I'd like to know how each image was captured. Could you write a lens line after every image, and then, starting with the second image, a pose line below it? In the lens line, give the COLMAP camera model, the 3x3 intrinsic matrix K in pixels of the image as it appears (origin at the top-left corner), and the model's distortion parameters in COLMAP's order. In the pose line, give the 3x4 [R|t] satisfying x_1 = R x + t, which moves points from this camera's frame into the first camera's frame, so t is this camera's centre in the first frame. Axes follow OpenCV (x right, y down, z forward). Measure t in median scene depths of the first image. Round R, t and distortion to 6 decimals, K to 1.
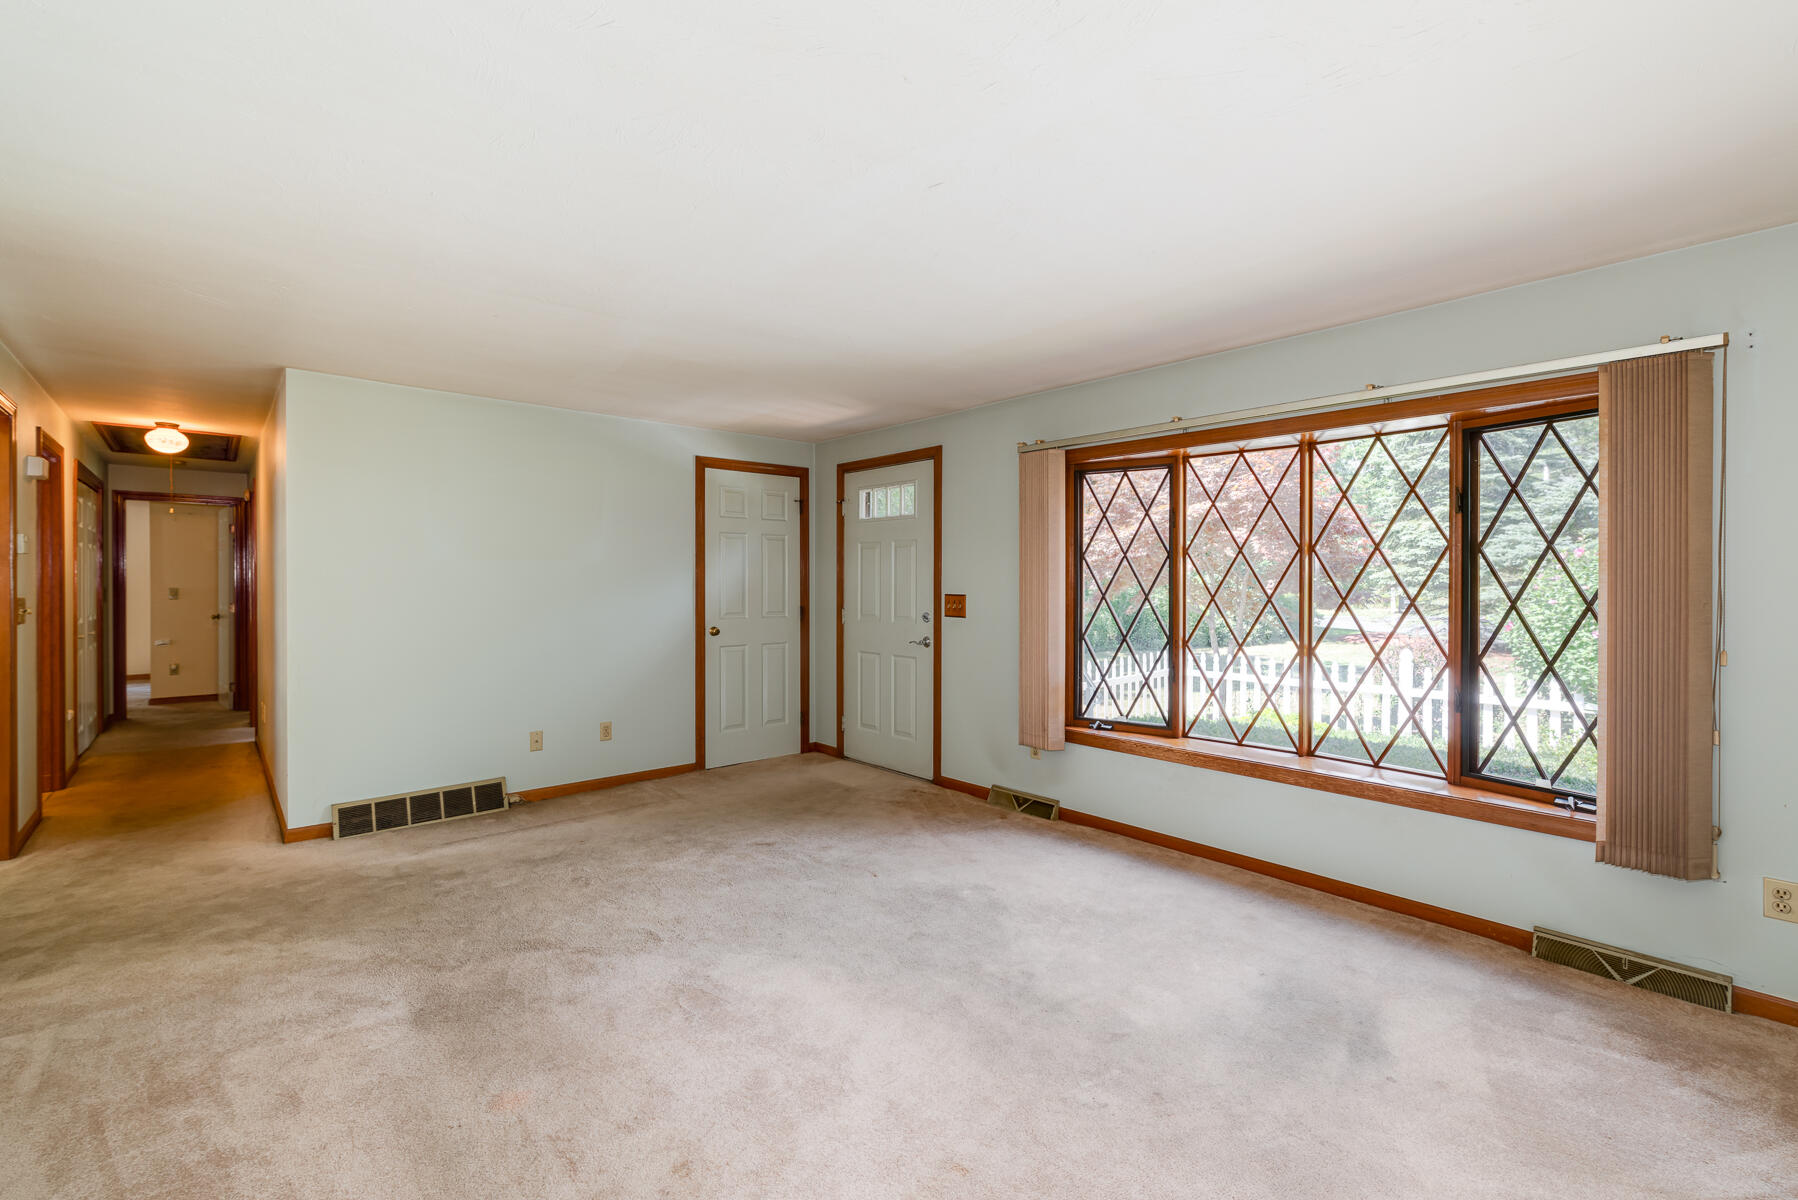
lens RADIAL K [[789.7, 0, 868.7], [0, 789.7, 587.2], [0, 0, 1]] dist [-0.000482, -0.000171]
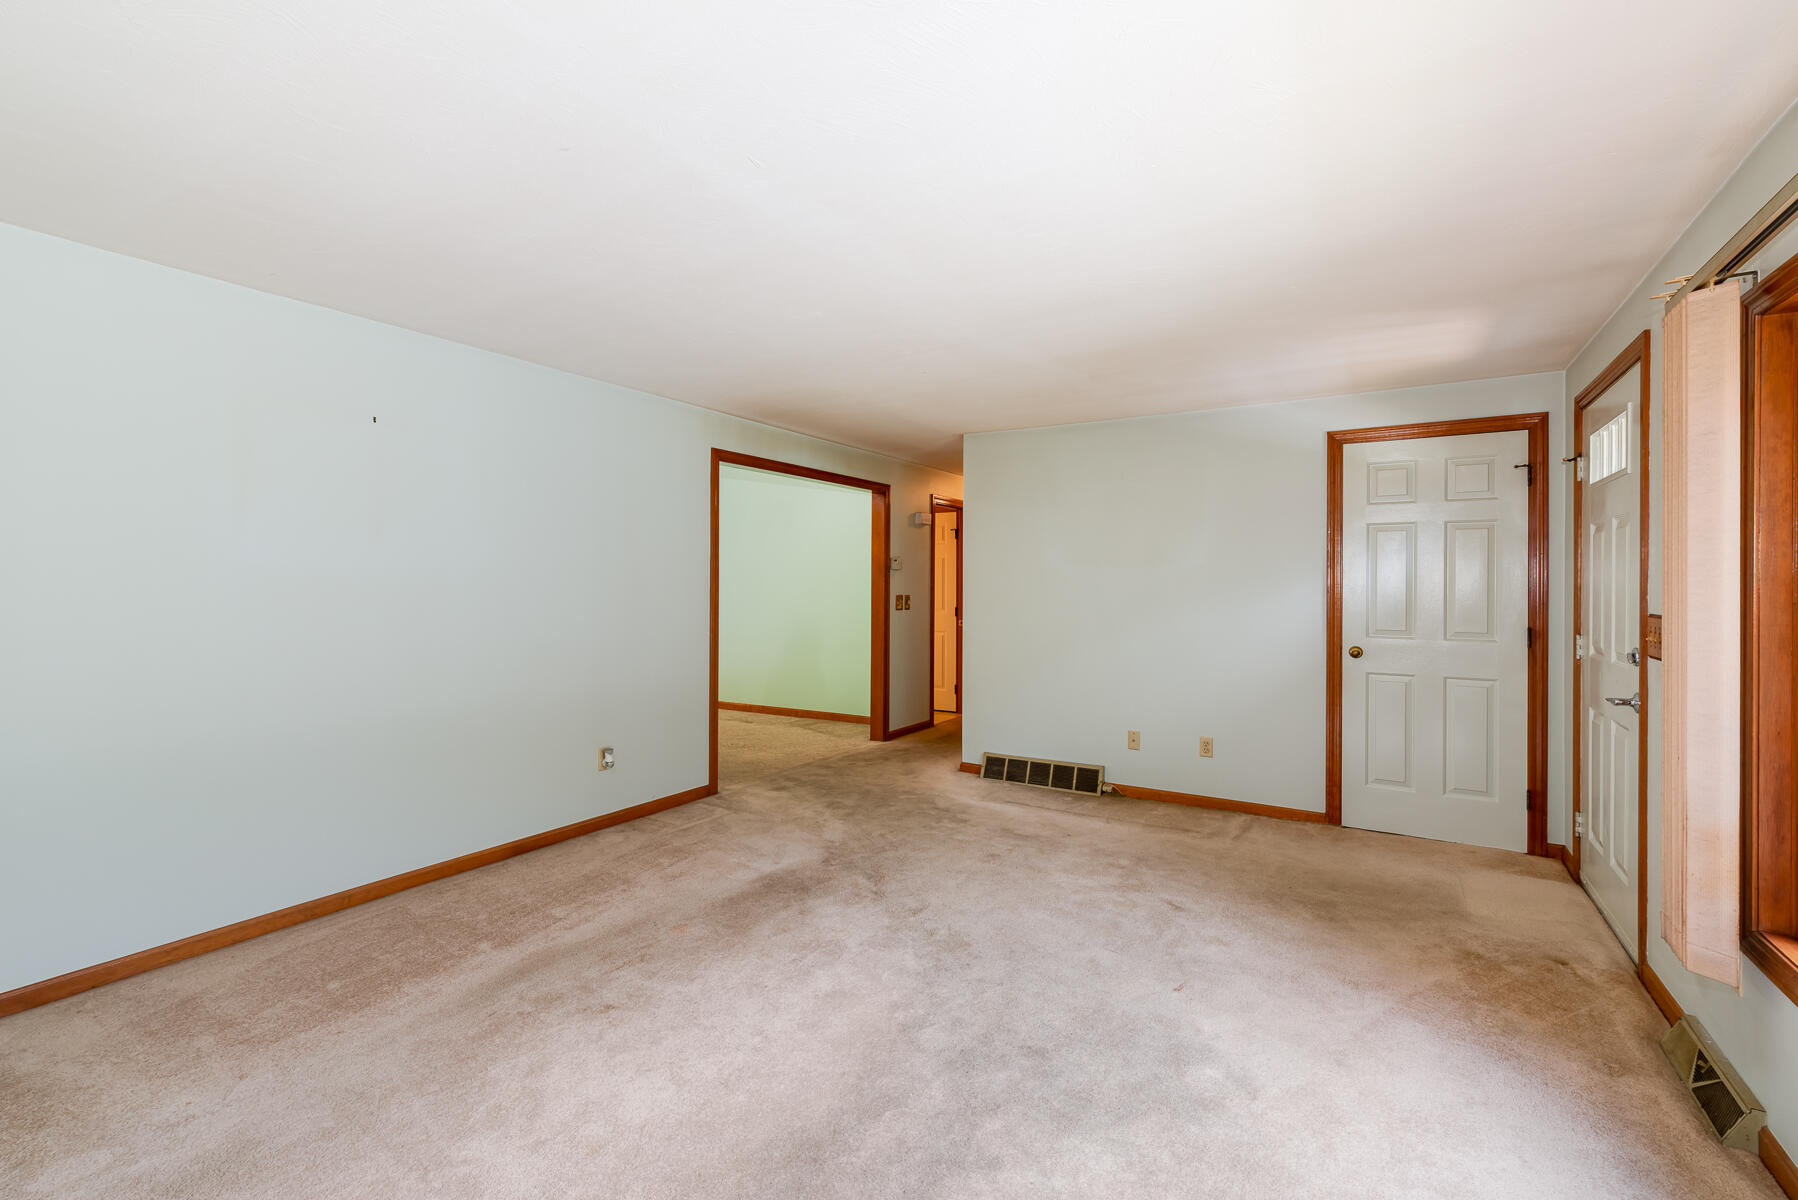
lens RADIAL K [[766.8, 0, 901.7], [0, 766.8, 581.8], [0, 0, 1]] dist [0.000039, 0.000129]
pose [[0.310121, -0.003041, -0.950692, 0.528150], [-0.013131, 0.999886, -0.007482, -0.002342], [0.950606, 0.014804, 0.310046, 0.466937]]
